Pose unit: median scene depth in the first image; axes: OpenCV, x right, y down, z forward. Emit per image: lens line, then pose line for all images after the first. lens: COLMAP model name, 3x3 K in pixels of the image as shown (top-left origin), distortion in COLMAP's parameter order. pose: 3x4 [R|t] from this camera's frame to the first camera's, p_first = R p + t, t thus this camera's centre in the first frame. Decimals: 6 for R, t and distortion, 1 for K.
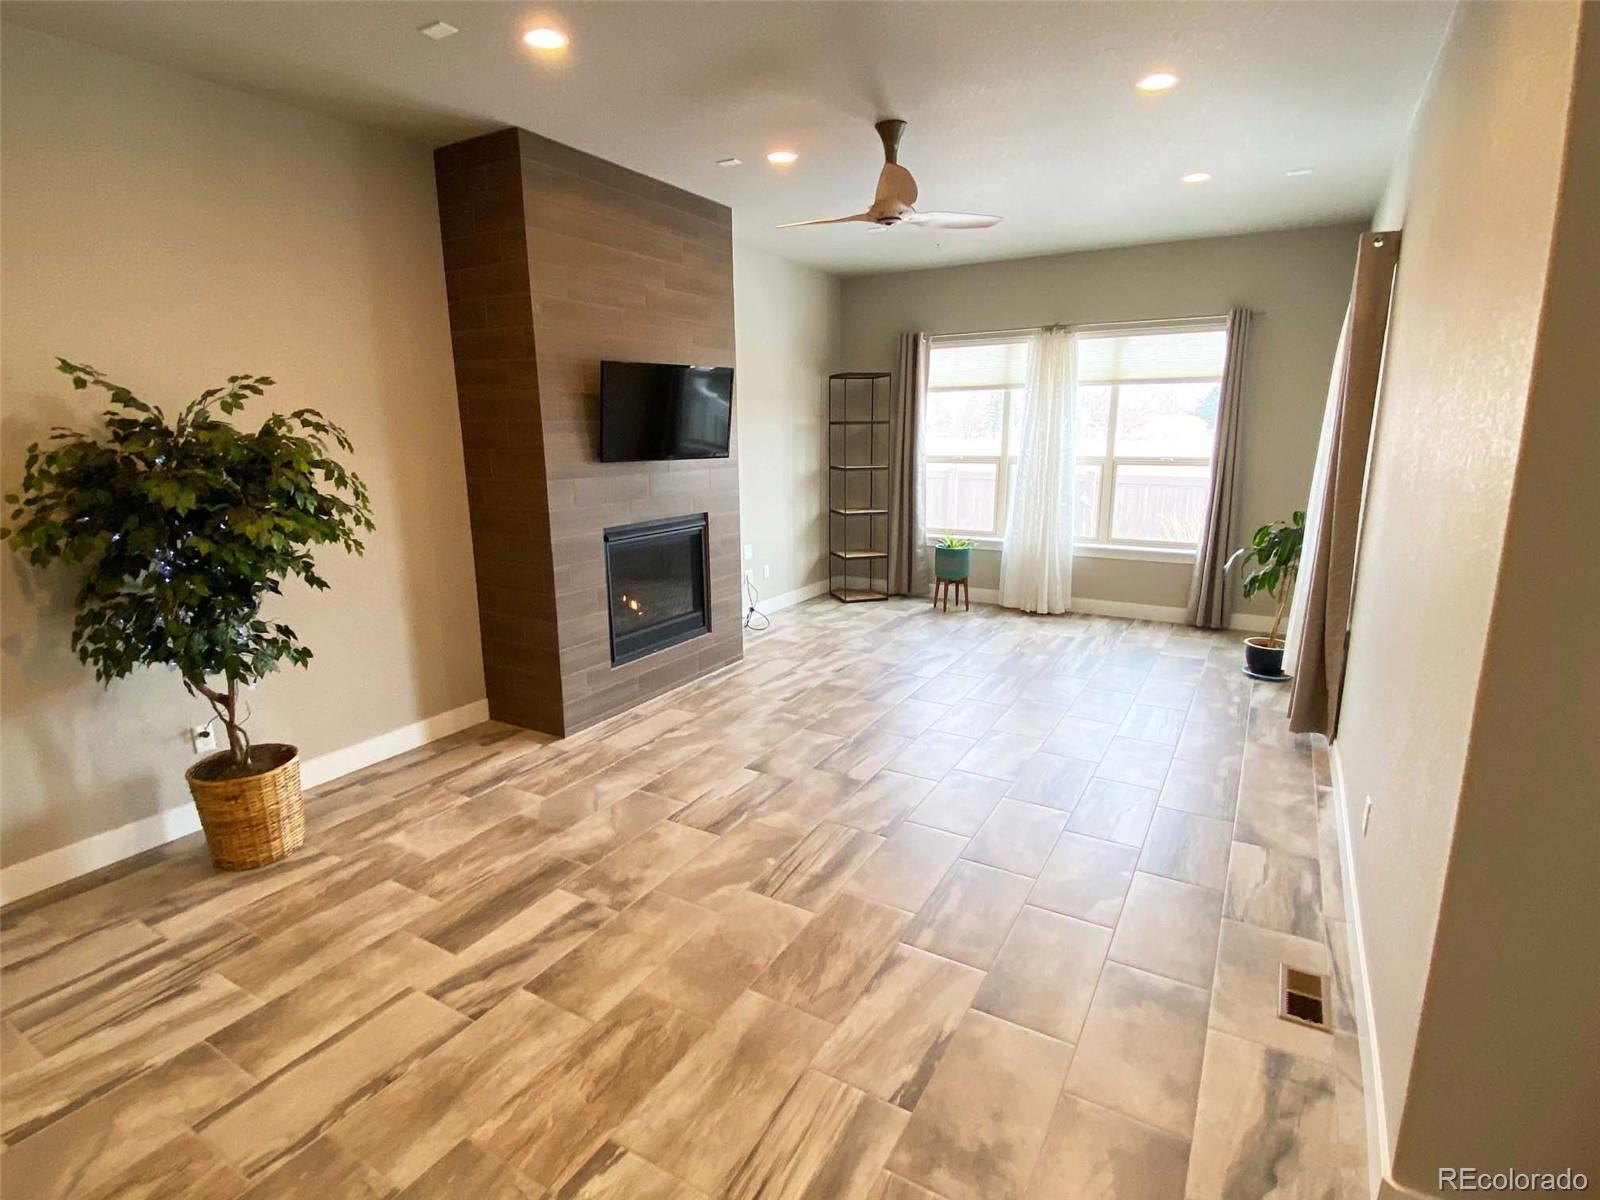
lens RADIAL K [[804.7, 0, 799.4], [0, 804.7, 597.5], [0, 0, 1]] dist [-0.000340, 0.000023]
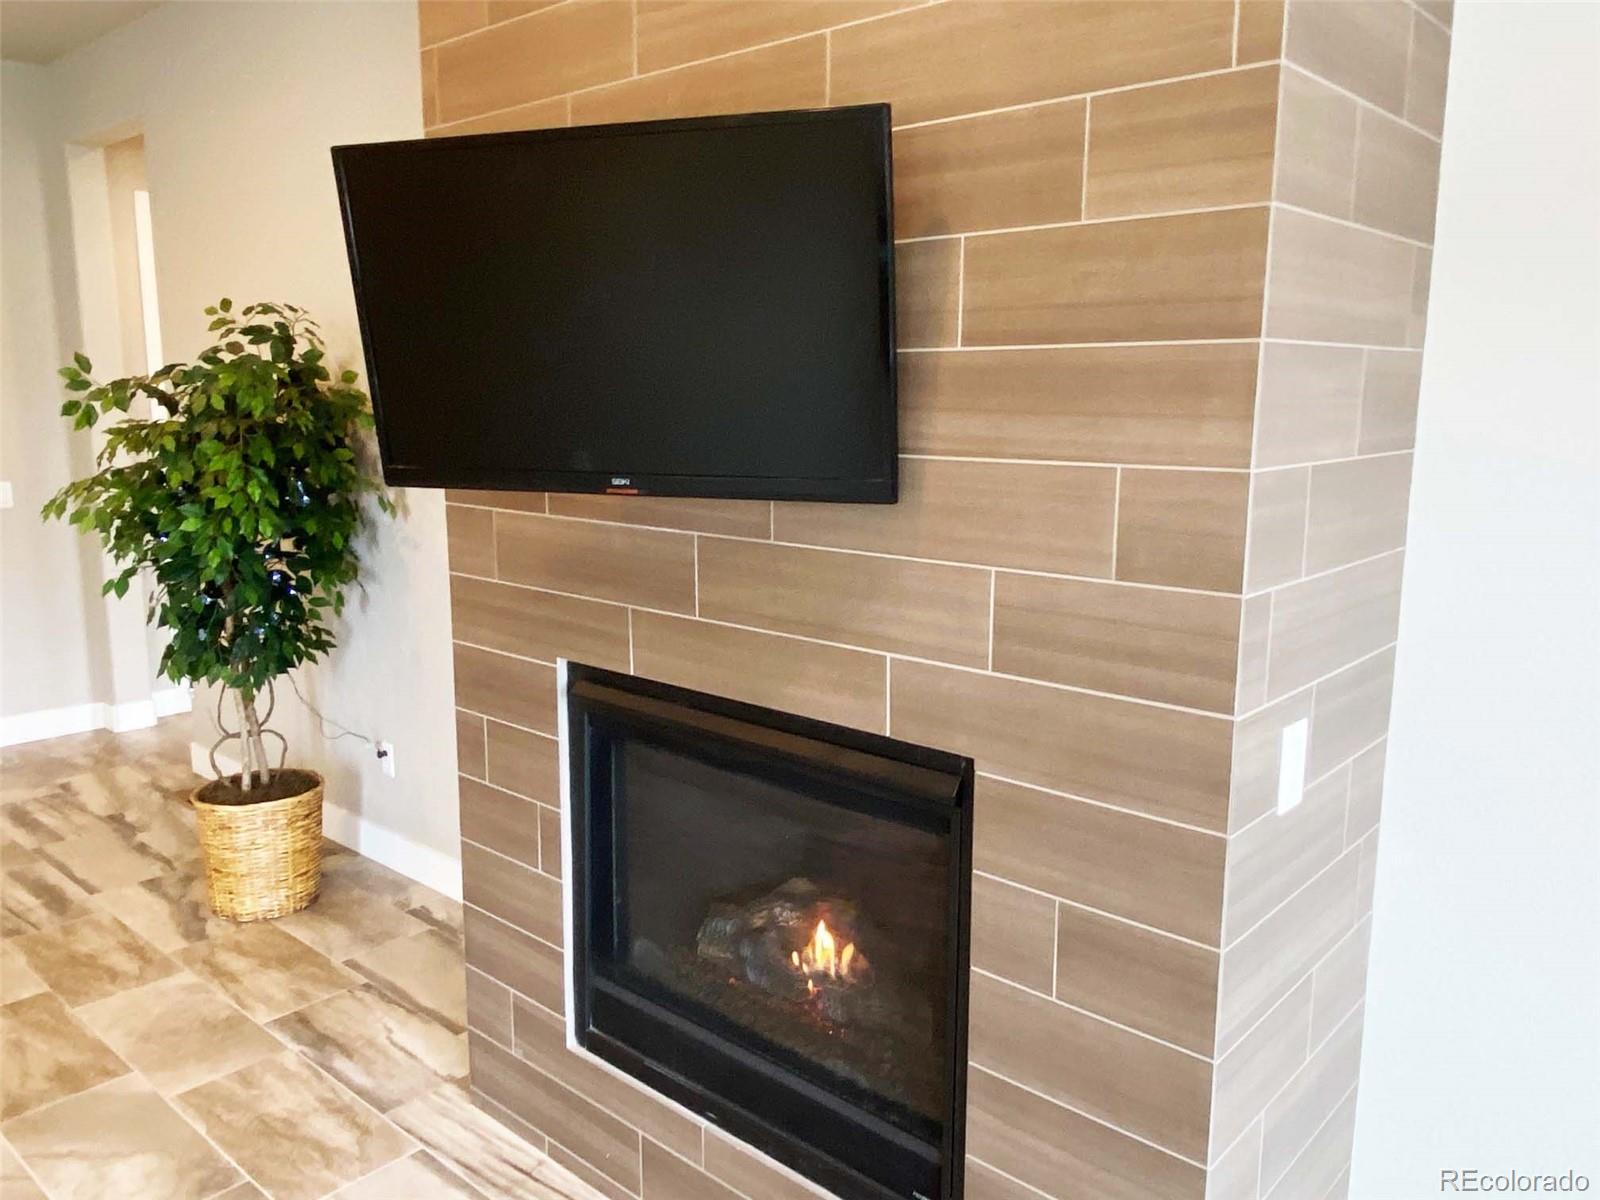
lens RADIAL K [[1220.3, 0, 799.1], [0, 1220.3, 597.9], [0, 0, 1]] dist [-0.007417, -0.003309]
pose [[-0.199762, 0.171363, -0.964743, 0.275291], [-0.207562, 0.954844, 0.212583, -0.282583], [0.957608, 0.242710, -0.155173, 1.387176]]
